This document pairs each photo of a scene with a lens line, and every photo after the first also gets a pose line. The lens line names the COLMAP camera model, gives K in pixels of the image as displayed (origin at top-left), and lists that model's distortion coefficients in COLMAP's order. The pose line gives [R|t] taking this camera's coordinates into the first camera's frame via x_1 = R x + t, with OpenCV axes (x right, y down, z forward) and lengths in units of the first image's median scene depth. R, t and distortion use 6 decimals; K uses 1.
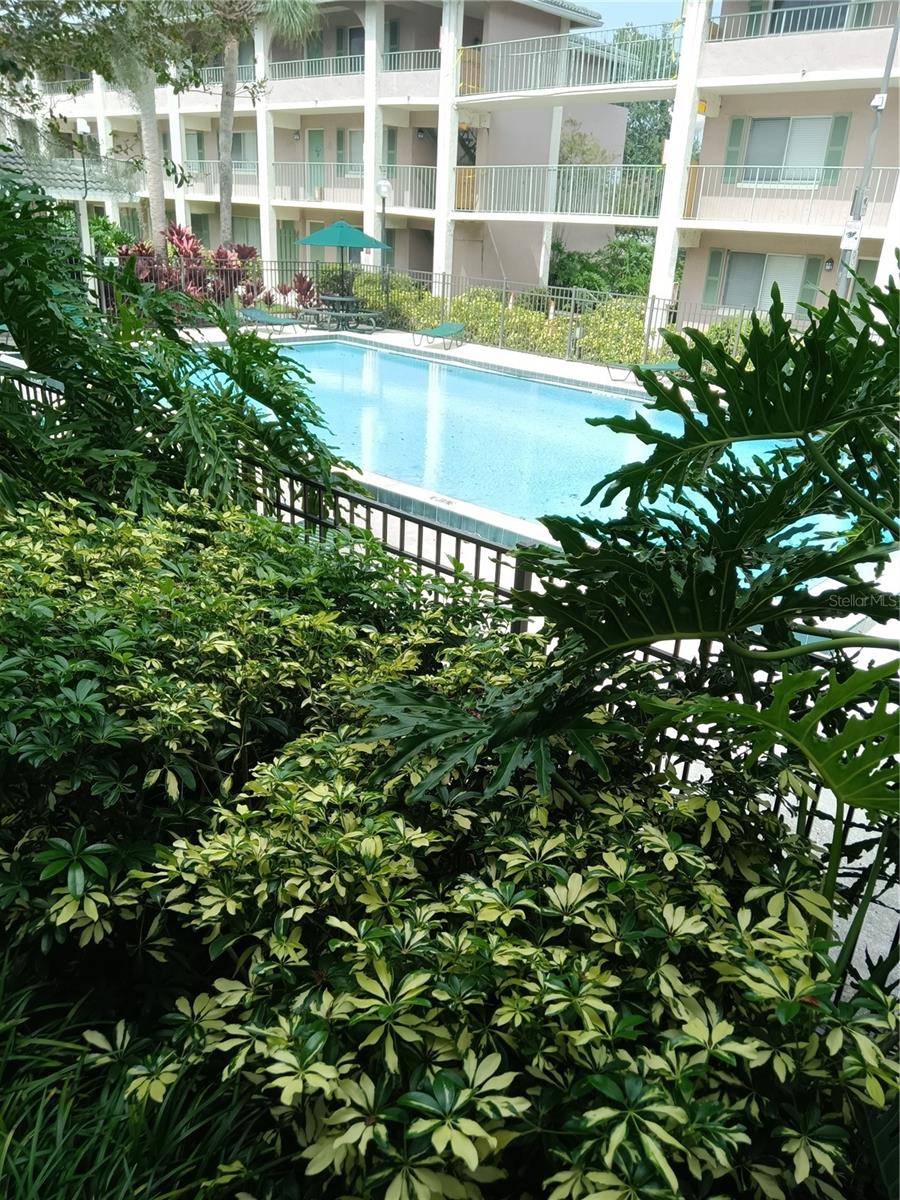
lens RADIAL K [[905.8, 0, 461.3], [0, 905.8, 588.9], [0, 0, 1]] dist [0.051525, -0.013267]
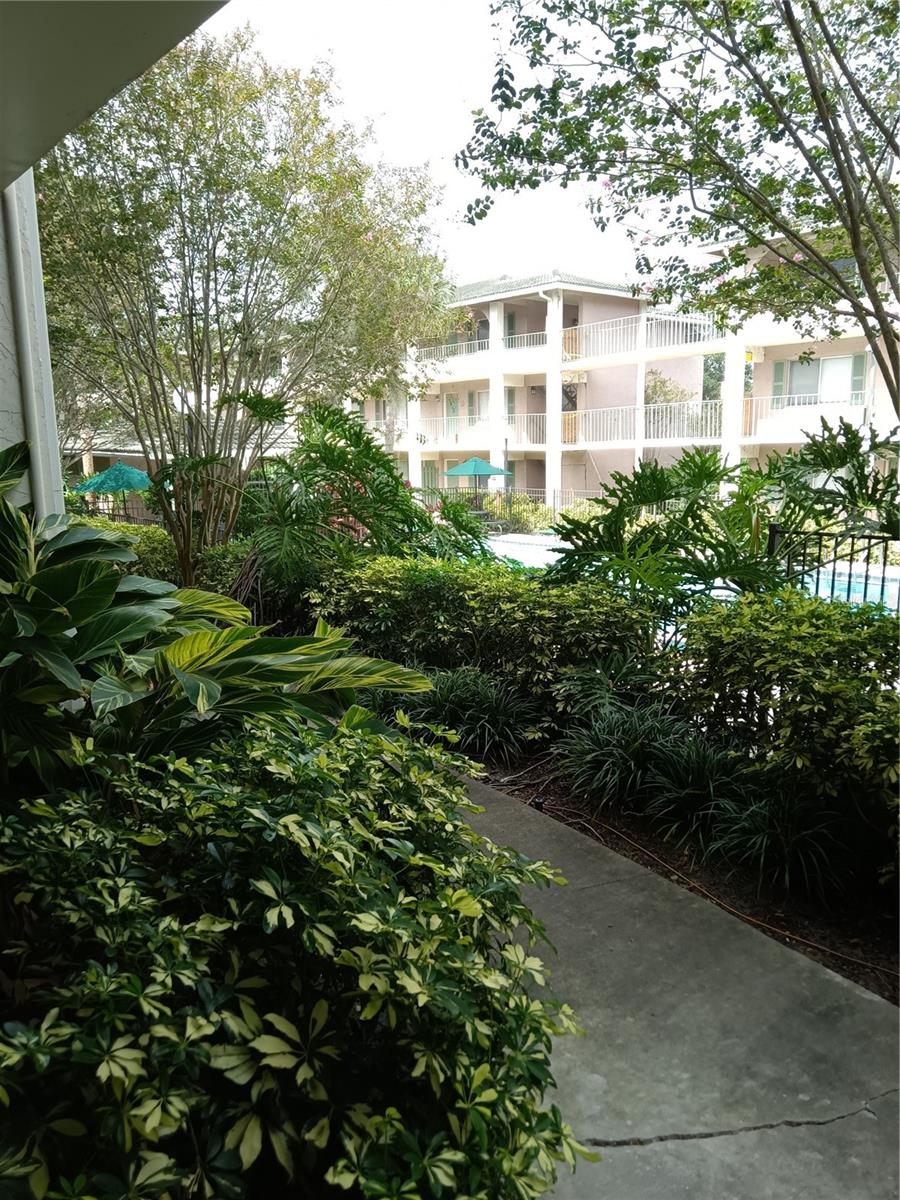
lens RADIAL K [[905.8, 0, 449.8], [0, 905.8, 609.1], [0, 0, 1]] dist [0.051525, -0.013267]
pose [[0.988984, -0.041917, -0.141964, 0.009091], [0.010468, 0.976471, -0.215393, 0.085840], [0.147652, 0.211534, 0.966153, -0.206531]]
